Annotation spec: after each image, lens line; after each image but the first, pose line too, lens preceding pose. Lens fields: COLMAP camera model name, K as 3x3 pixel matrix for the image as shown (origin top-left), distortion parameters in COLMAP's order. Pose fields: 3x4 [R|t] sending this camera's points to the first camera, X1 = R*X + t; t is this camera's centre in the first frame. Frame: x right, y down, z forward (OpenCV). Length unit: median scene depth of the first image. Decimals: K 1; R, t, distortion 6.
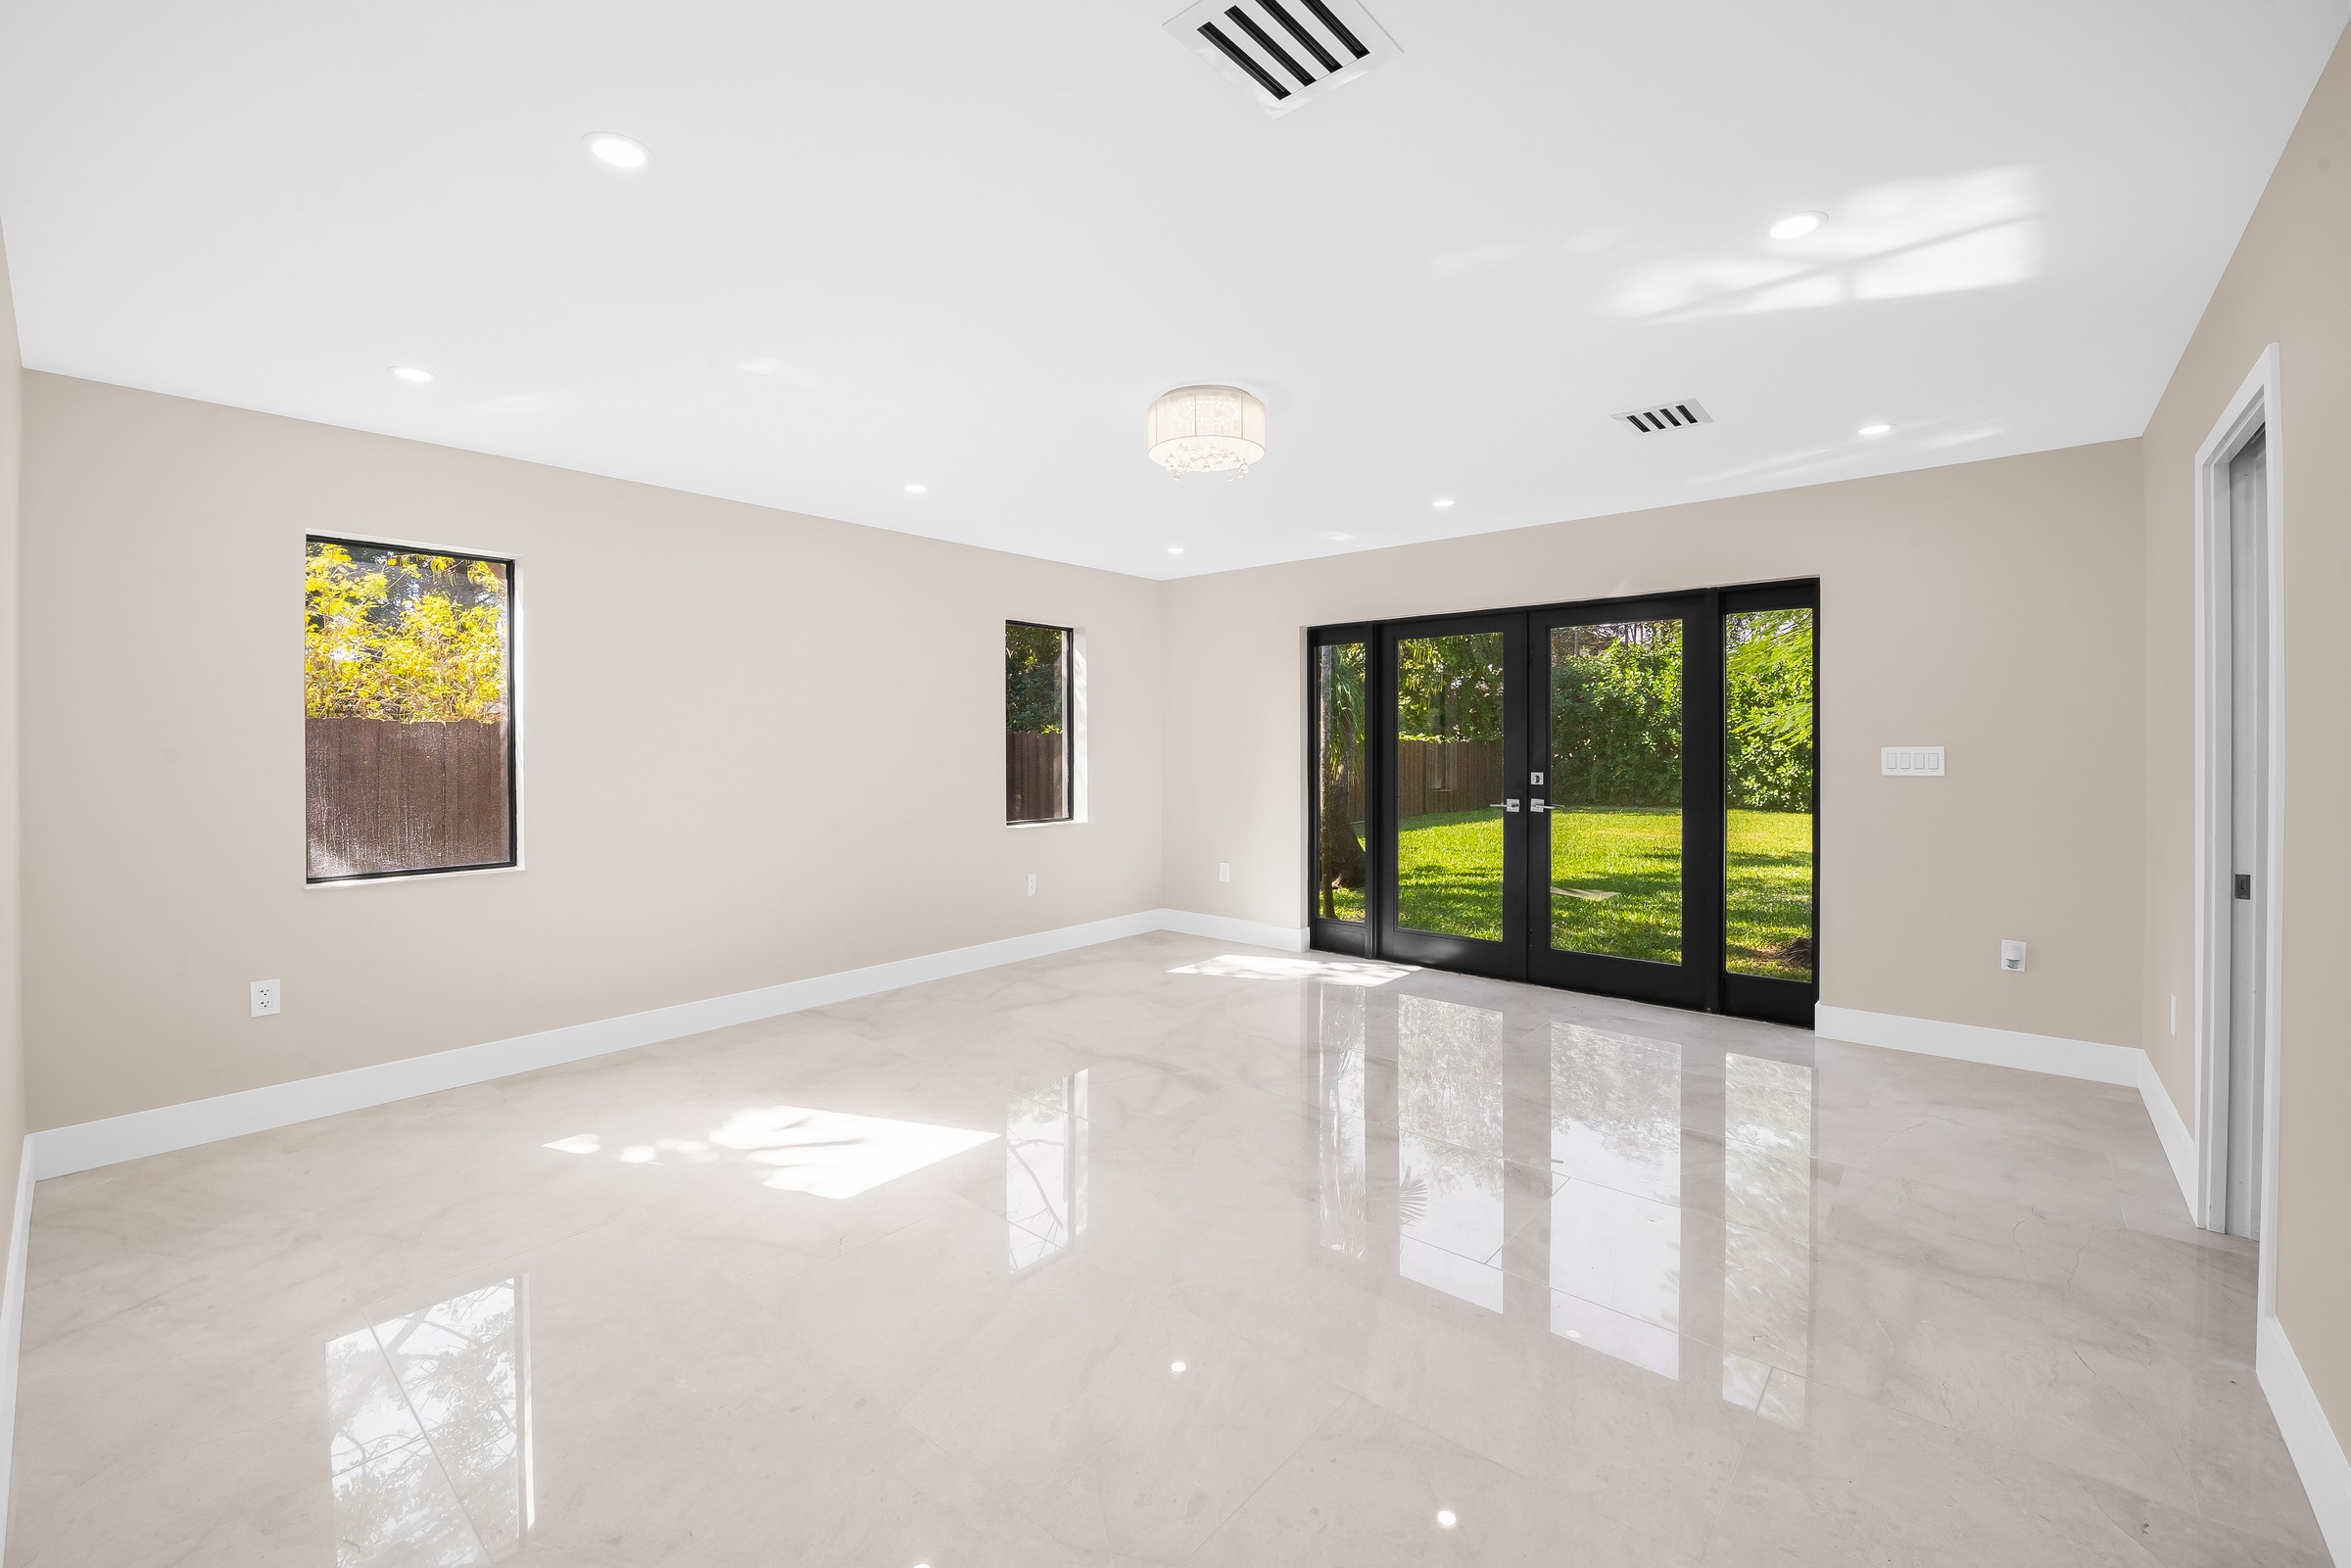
lens RADIAL K [[958.8, 0, 1158.4], [0, 958.8, 748.2], [0, 0, 1]] dist [0.000054, 0.000005]
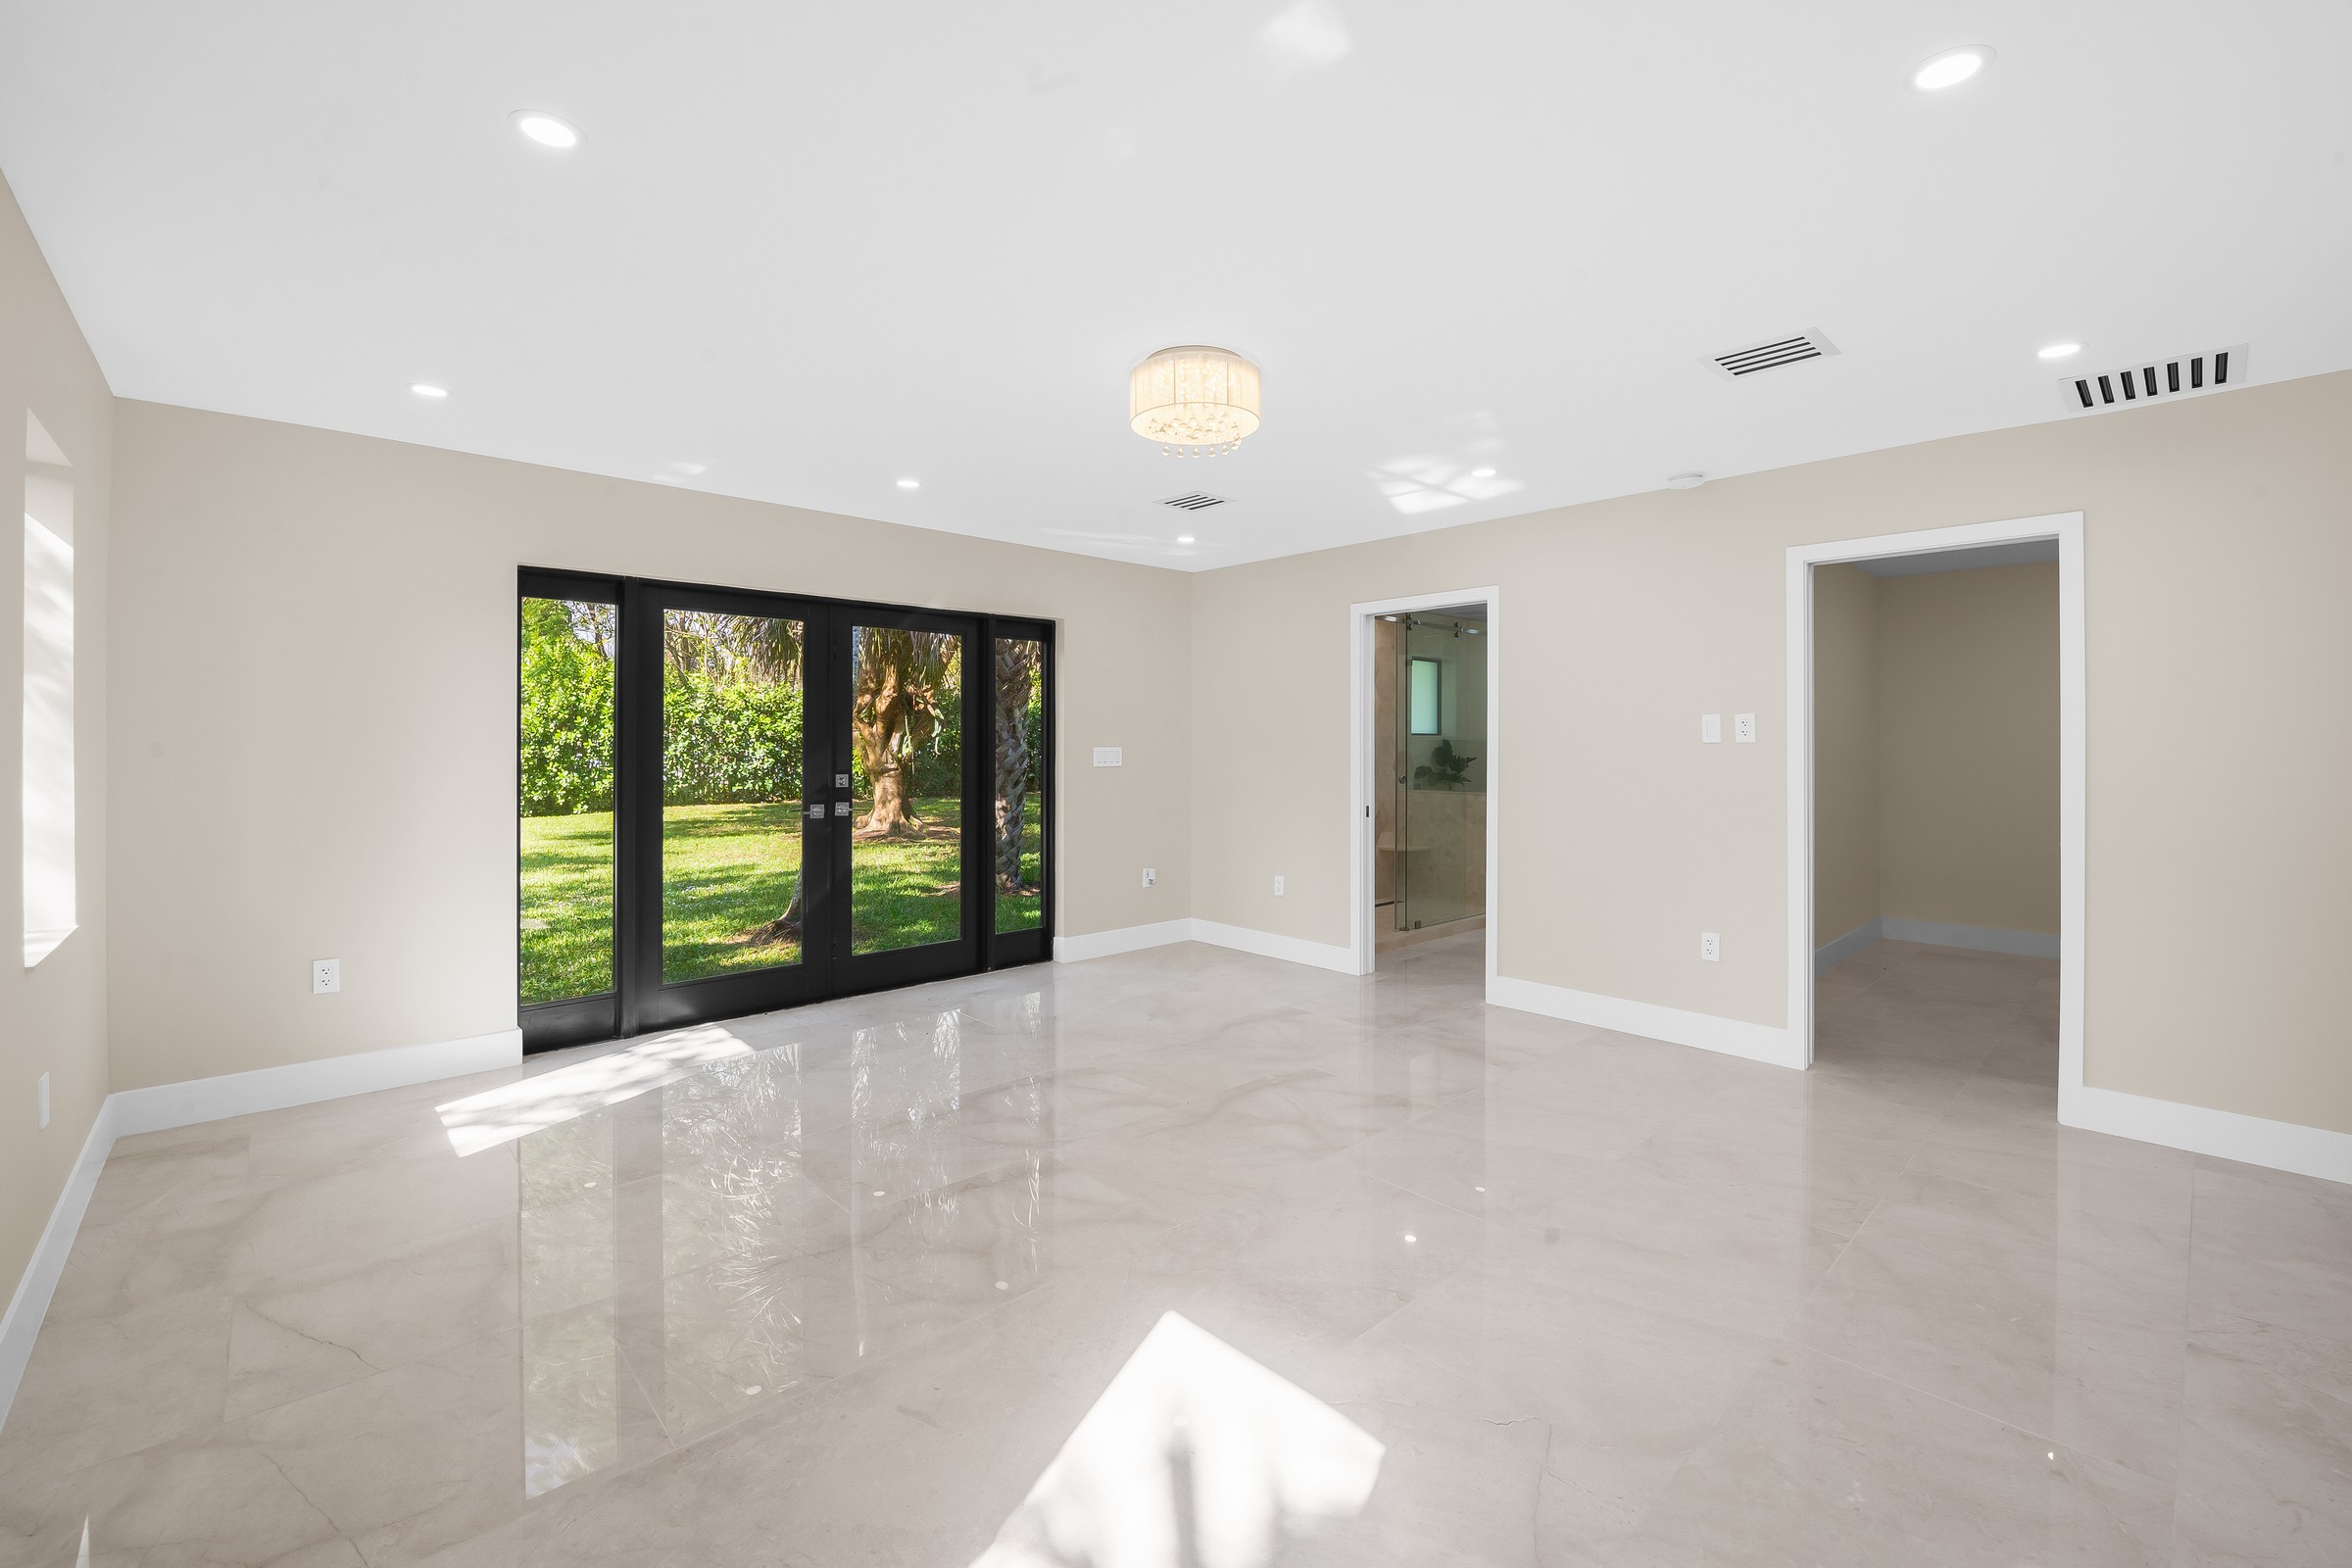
lens RADIAL K [[959.3, 0, 1158.9], [0, 959.3, 748.2], [0, 0, 1]] dist [0.000054, 0.000005]
pose [[0.150821, -0.015400, 0.988441, -0.606236], [-0.003140, 0.999866, 0.016057, -0.021409], [-0.988556, -0.005525, 0.150752, 0.646681]]
